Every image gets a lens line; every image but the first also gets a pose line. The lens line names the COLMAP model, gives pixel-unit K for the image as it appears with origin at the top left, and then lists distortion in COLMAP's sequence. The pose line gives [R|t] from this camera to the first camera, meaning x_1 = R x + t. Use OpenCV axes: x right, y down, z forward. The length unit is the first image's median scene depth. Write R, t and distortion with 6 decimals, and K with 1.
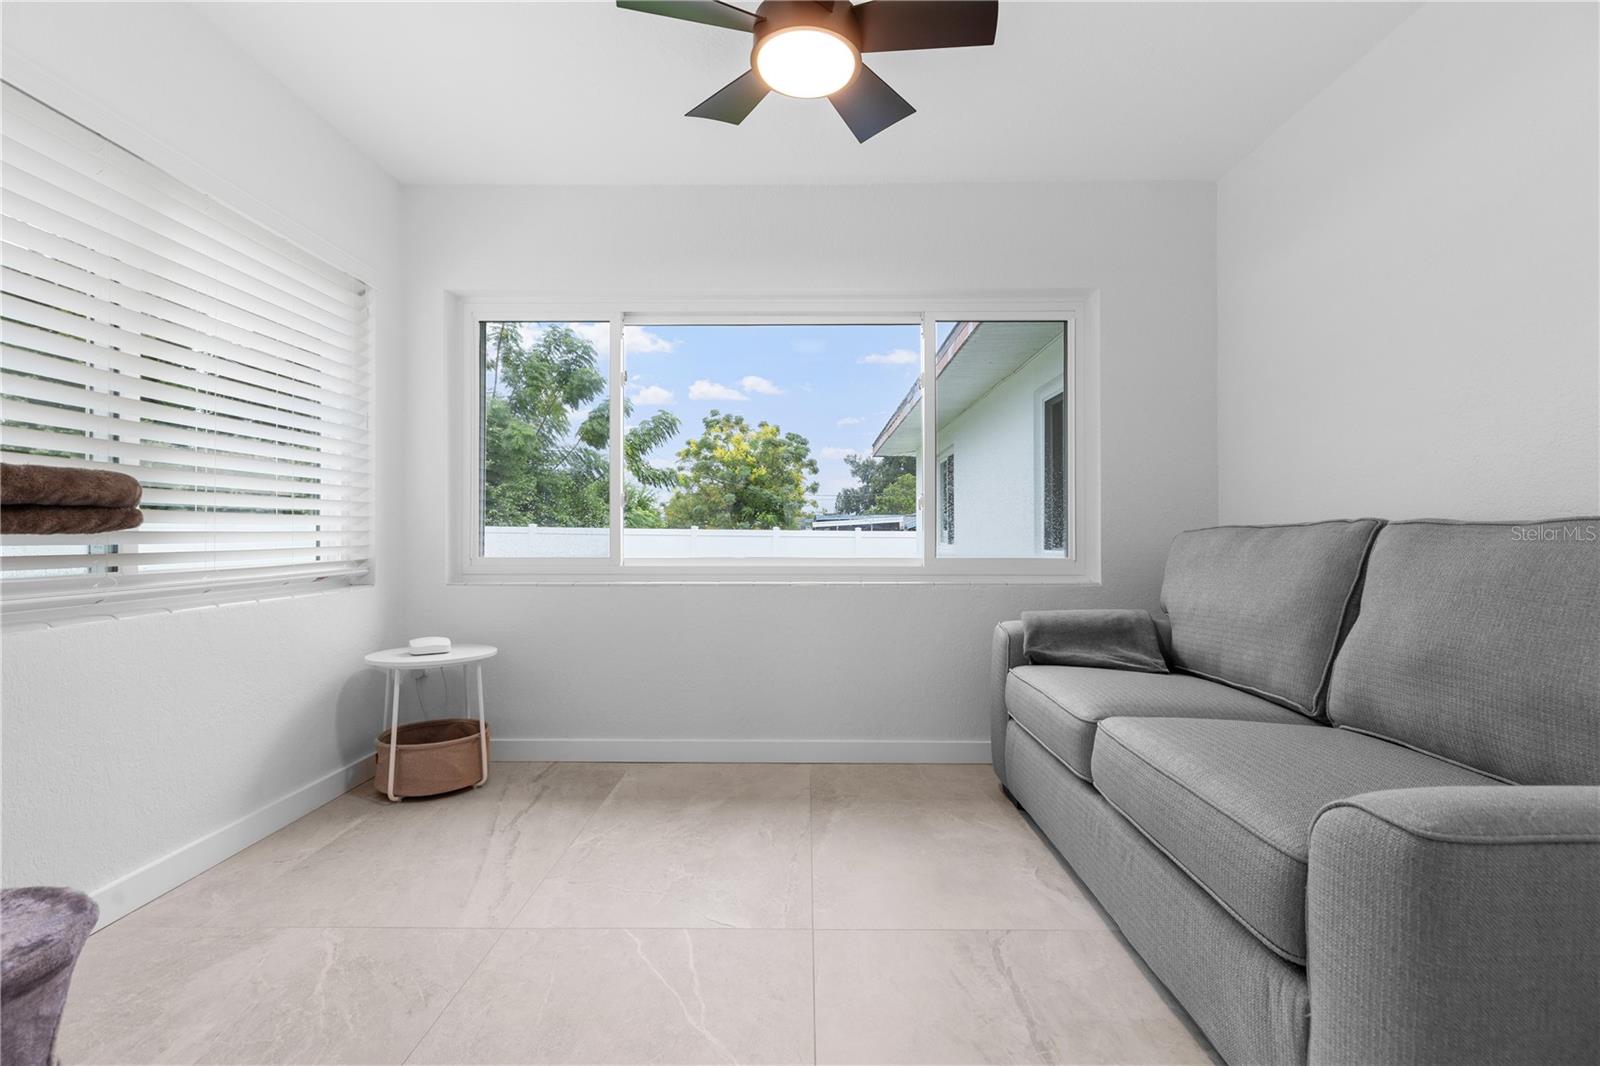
lens RADIAL K [[715.9, 0, 804.3], [0, 715.9, 528.5], [0, 0, 1]] dist [0.001168, 0.000001]
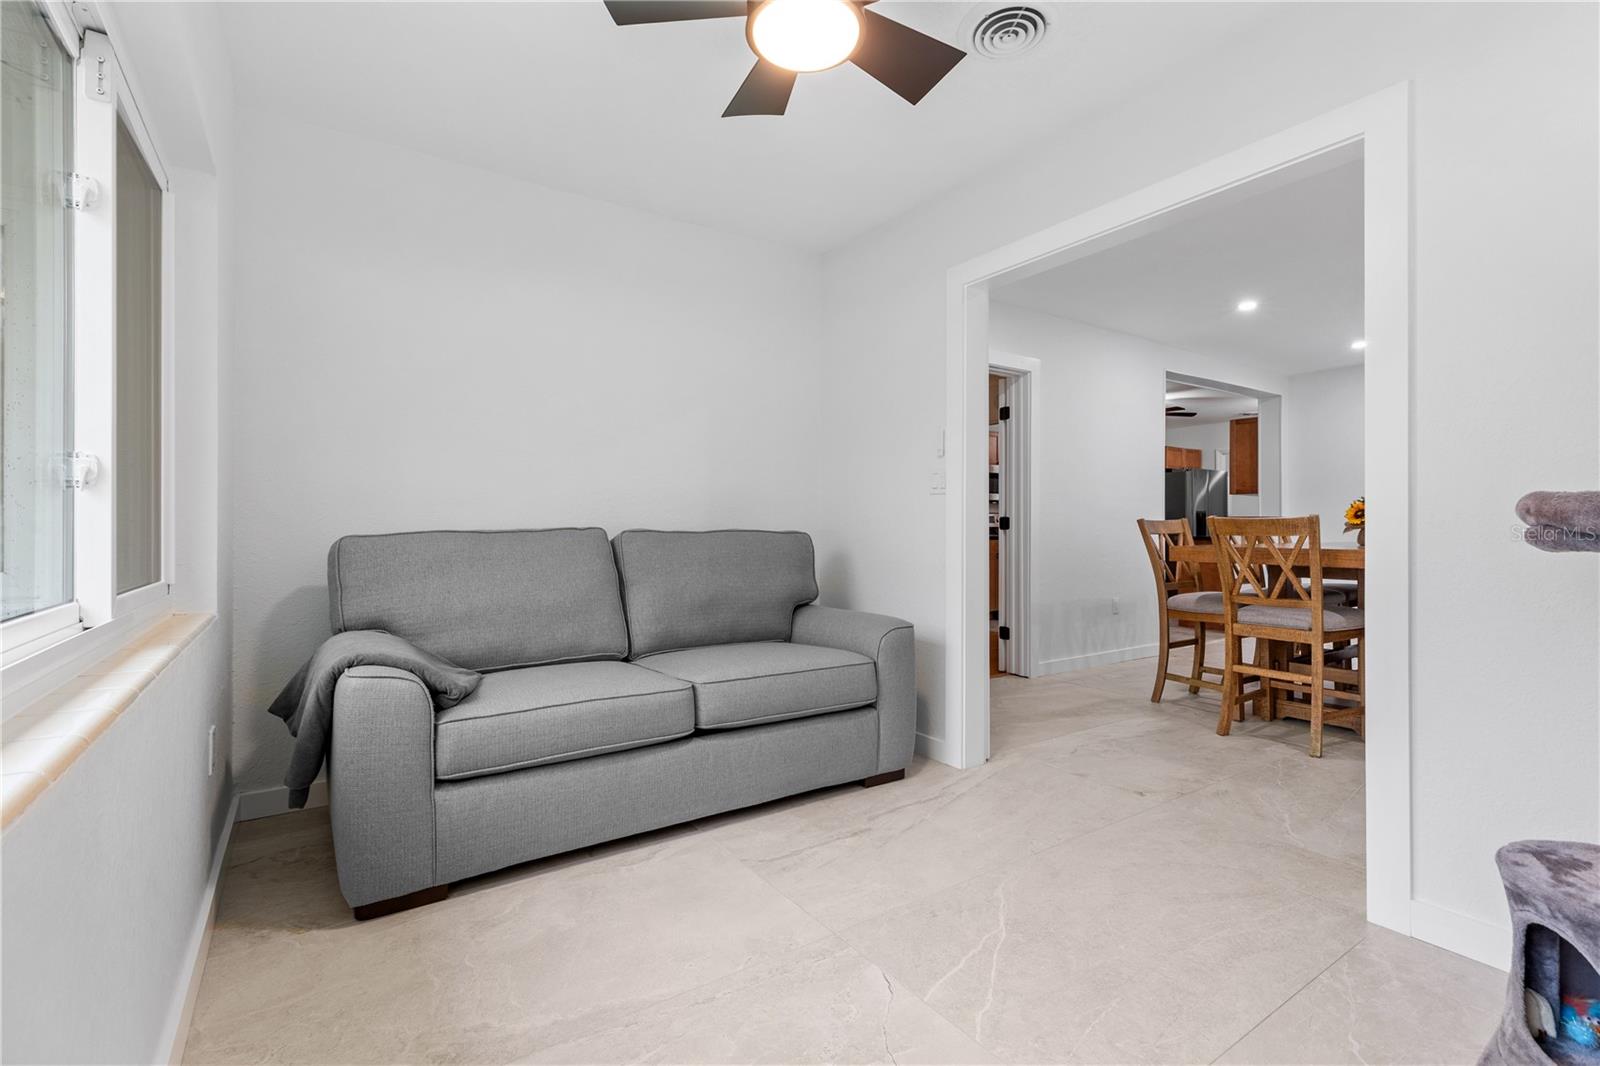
lens RADIAL K [[715.9, 0, 806.0], [0, 715.9, 532.8], [0, 0, 1]] dist [0.001168, 0.000001]
pose [[-0.562988, 0.000031, 0.826465, -0.780467], [0.000091, 1.000000, 0.000024, -0.003996], [-0.826465, 0.000089, -0.562988, 1.564780]]
